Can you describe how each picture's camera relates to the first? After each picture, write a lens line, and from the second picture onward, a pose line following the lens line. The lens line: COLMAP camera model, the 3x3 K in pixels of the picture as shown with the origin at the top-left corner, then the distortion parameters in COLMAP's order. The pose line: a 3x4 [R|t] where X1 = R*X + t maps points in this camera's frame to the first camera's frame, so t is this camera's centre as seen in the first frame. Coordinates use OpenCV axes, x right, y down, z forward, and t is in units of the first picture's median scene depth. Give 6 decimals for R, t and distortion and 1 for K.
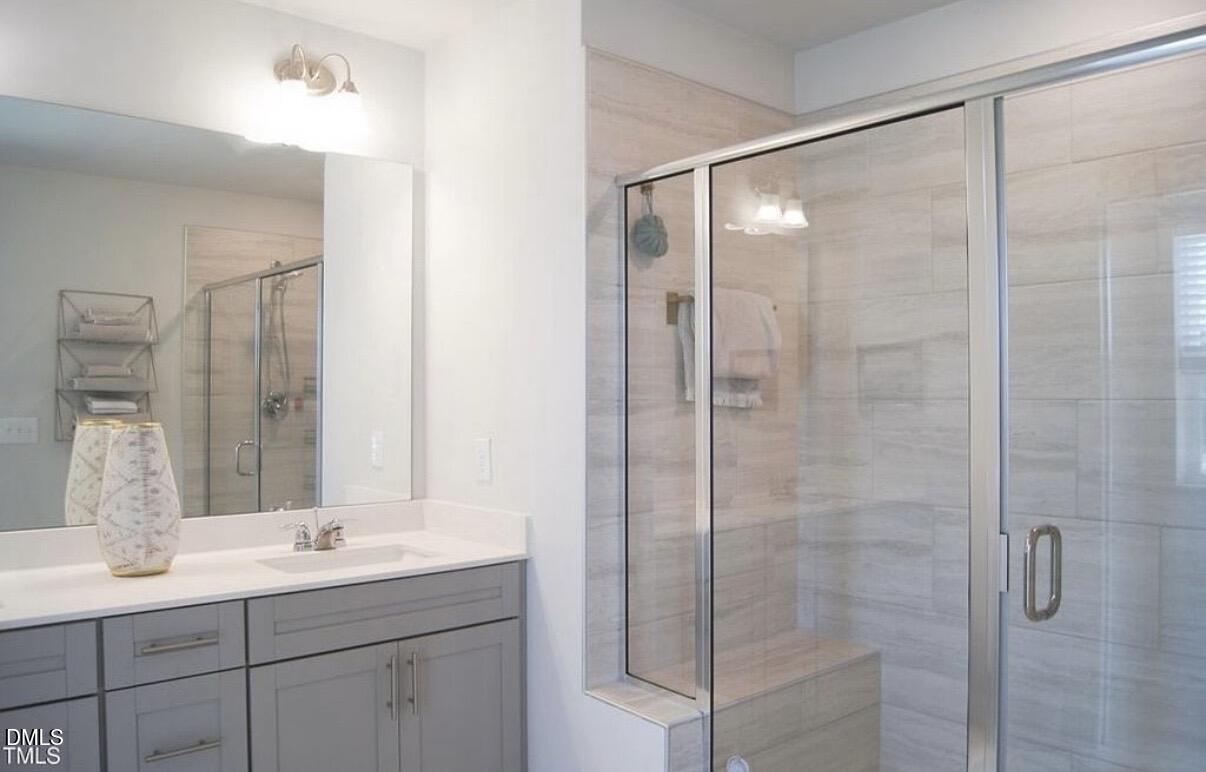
lens RADIAL K [[934.1, 0, 603.0], [0, 934.1, 386.0], [0, 0, 1]] dist [-0.071240, 0.001434]
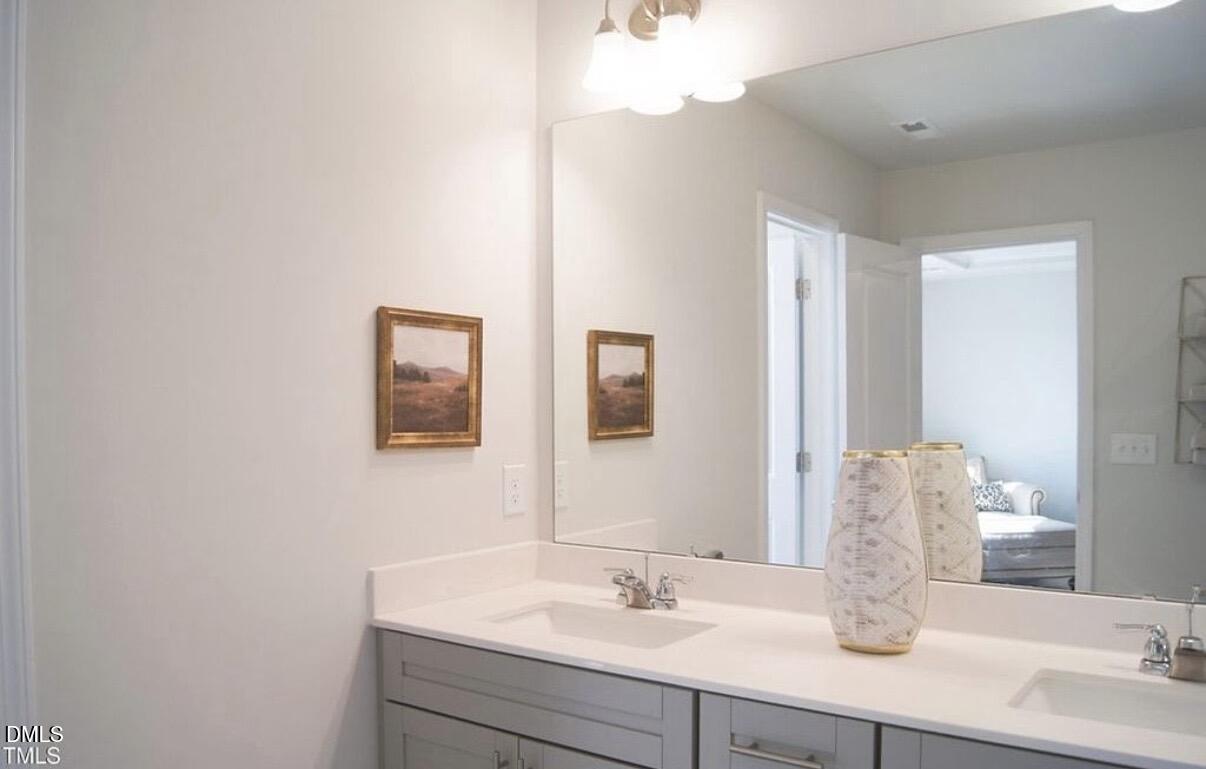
lens RADIAL K [[974.5, 0, 602.0], [0, 974.5, 412.0], [0, 0, 1]] dist [-0.068435, -0.003777]
pose [[0.221007, 0.003985, -0.975264, 0.225505], [0.015796, 0.999846, 0.007665, -0.000808], [0.975144, -0.017100, 0.220910, 0.610456]]
